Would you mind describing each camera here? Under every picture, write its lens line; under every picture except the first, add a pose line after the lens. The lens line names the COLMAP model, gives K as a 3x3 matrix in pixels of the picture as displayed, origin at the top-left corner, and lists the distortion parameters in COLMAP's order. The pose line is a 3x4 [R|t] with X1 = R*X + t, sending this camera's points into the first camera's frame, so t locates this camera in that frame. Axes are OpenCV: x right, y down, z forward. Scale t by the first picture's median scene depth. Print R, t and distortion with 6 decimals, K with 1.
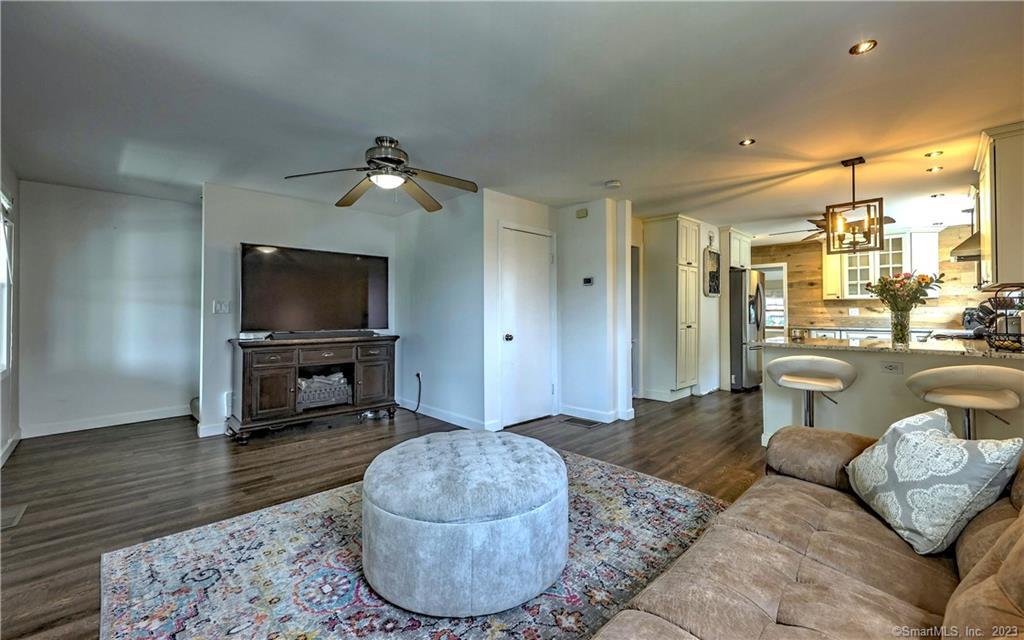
lens RADIAL K [[419.3, 0, 508.4], [0, 419.3, 305.6], [0, 0, 1]] dist [0.007243, -0.001629]
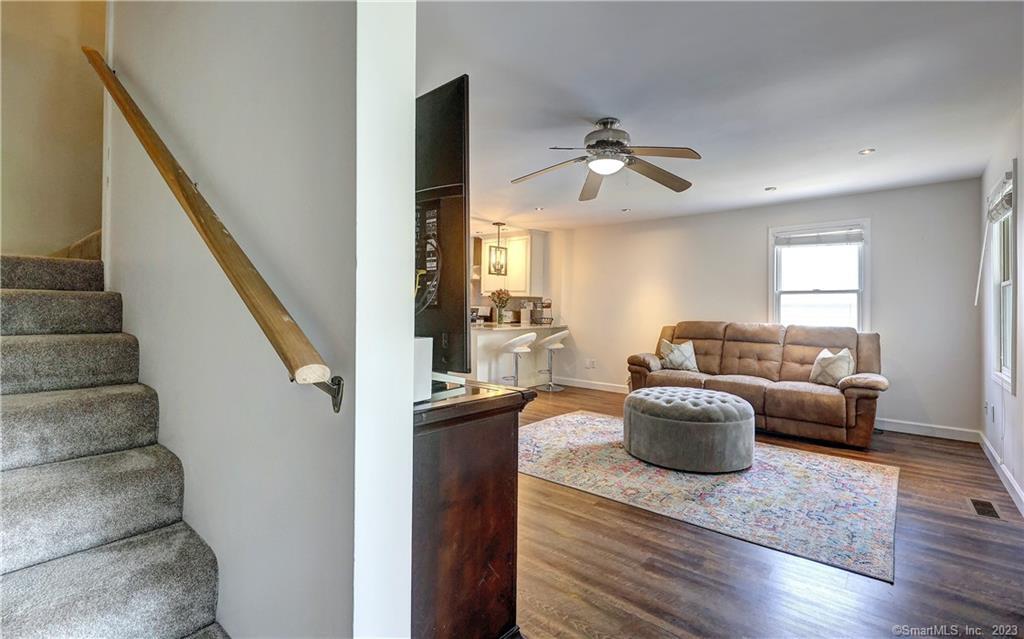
lens RADIAL K [[453.1, 0, 510.7], [0, 453.1, 303.1], [0, 0, 1]] dist [0.003862, 0.000436]
pose [[-0.097477, 0.011636, 0.995170, -0.866974], [-0.024868, 0.999591, -0.014124, 0.014601], [-0.994927, -0.026125, -0.097147, 0.896343]]
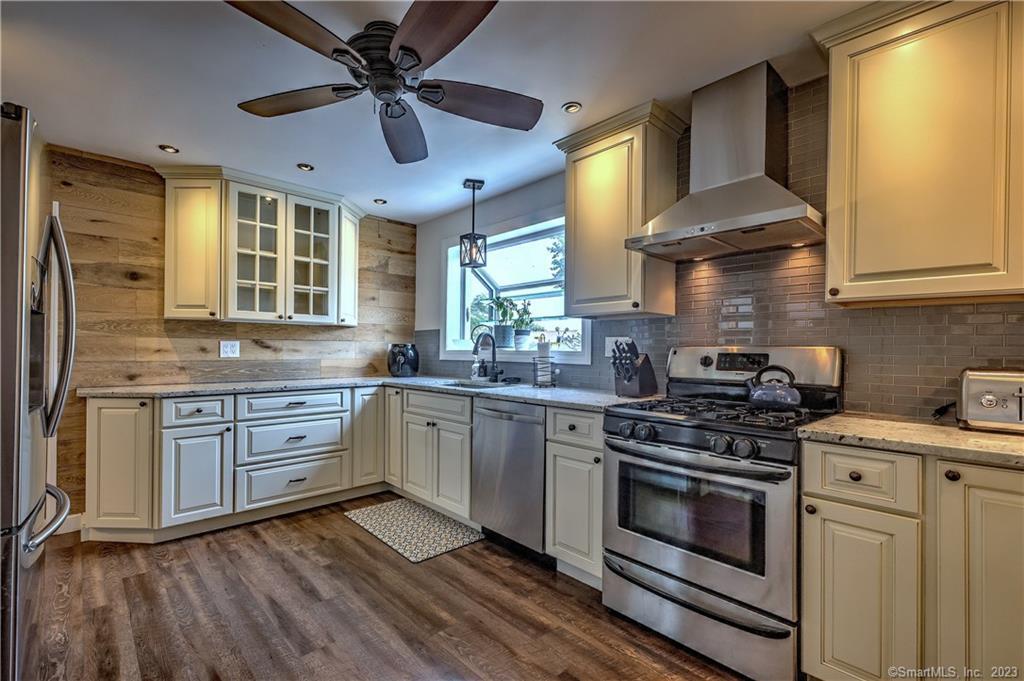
lens RADIAL K [[454.7, 0, 506.8], [0, 454.7, 347.1], [0, 0, 1]] dist [0.015897, -0.005430]
pose [[0.024364, 0.008573, 0.999666, 0.532669], [-0.023848, 0.999684, -0.007992, 0.015831], [-0.999419, -0.023645, 0.024561, 1.111061]]
